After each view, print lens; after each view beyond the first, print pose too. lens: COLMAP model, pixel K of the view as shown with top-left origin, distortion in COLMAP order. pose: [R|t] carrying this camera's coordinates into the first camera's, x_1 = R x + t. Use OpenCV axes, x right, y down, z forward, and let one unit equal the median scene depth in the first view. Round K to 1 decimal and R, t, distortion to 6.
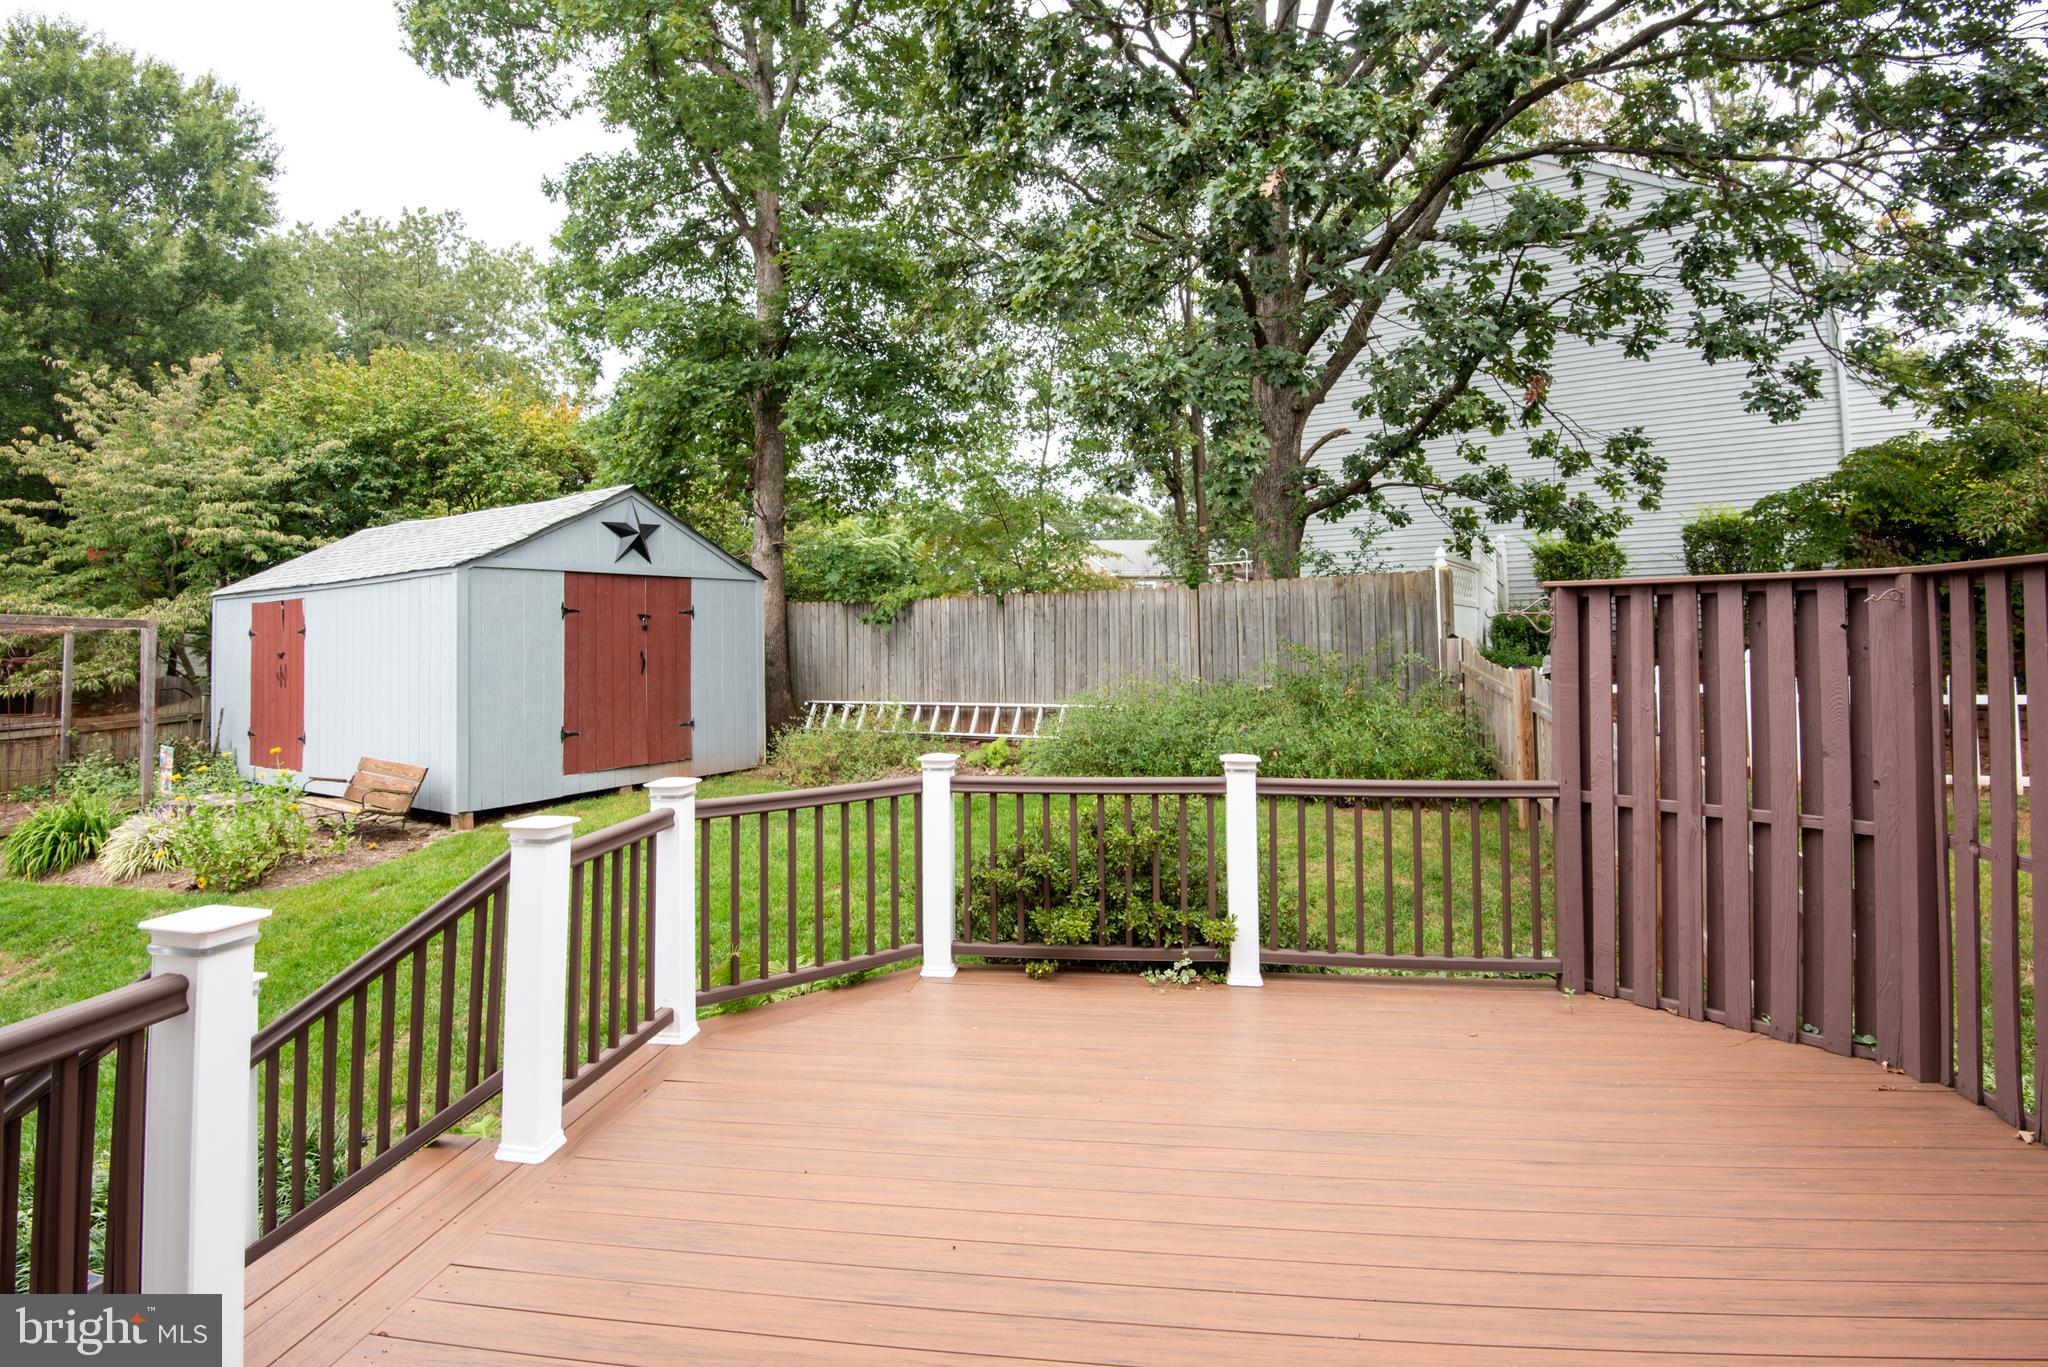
lens RADIAL K [[981.4, 0, 1074.3], [0, 981.4, 641.1], [0, 0, 1]] dist [-0.016584, -0.015127]
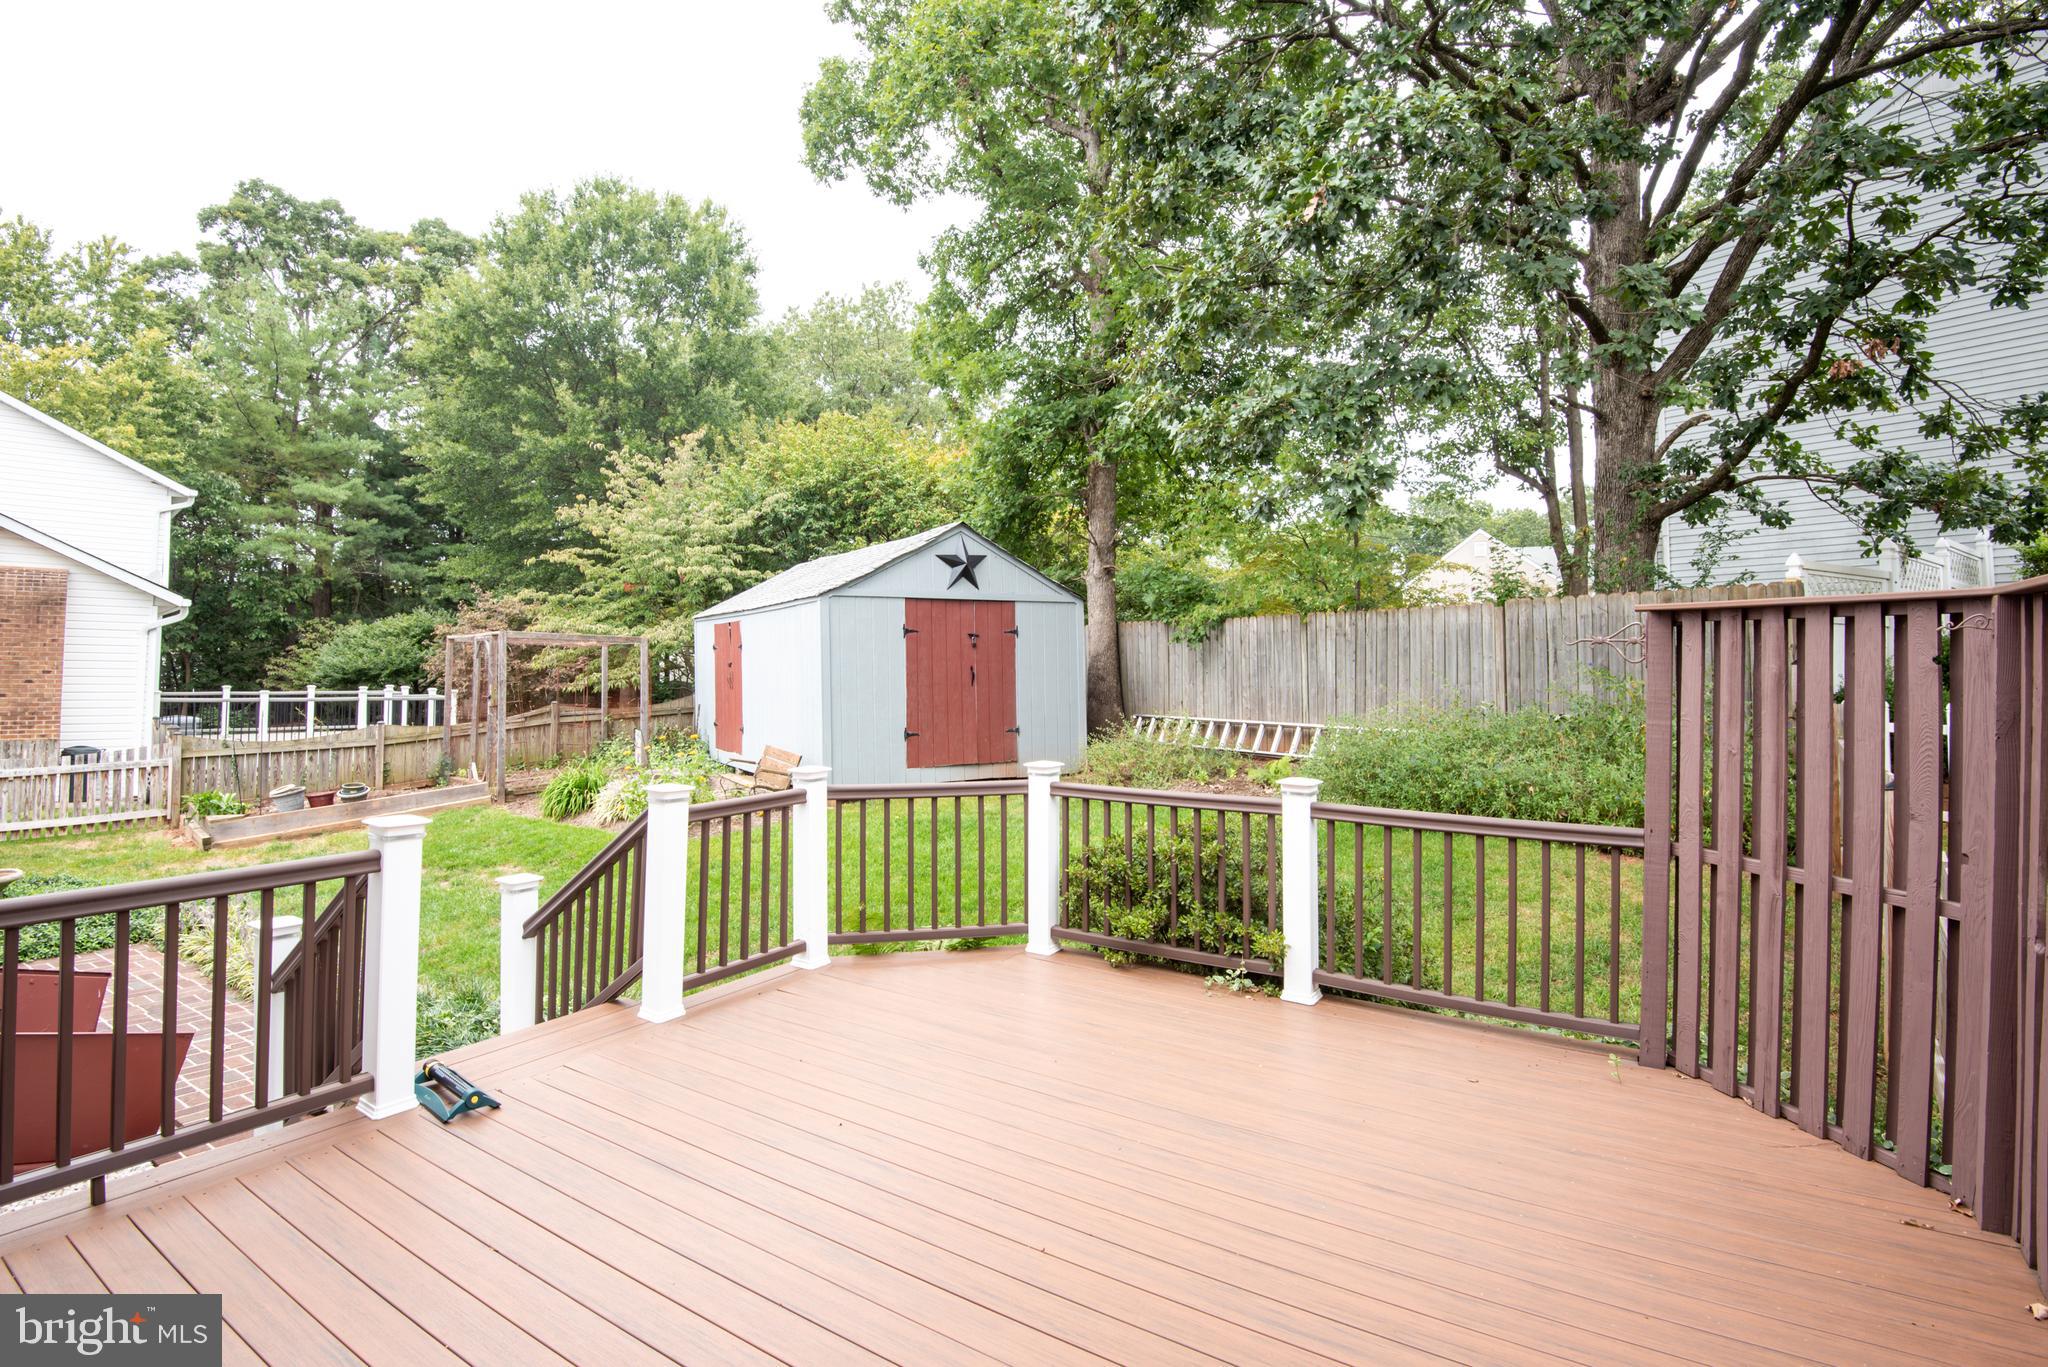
lens RADIAL K [[981.4, 0, 1040.5], [0, 981.4, 704.9], [0, 0, 1]] dist [-0.016584, -0.015127]
pose [[0.902557, 0.031212, -0.429437, 0.142291], [-0.010110, 0.998630, 0.051333, -0.003845], [0.430451, -0.041989, 0.901637, -0.012322]]
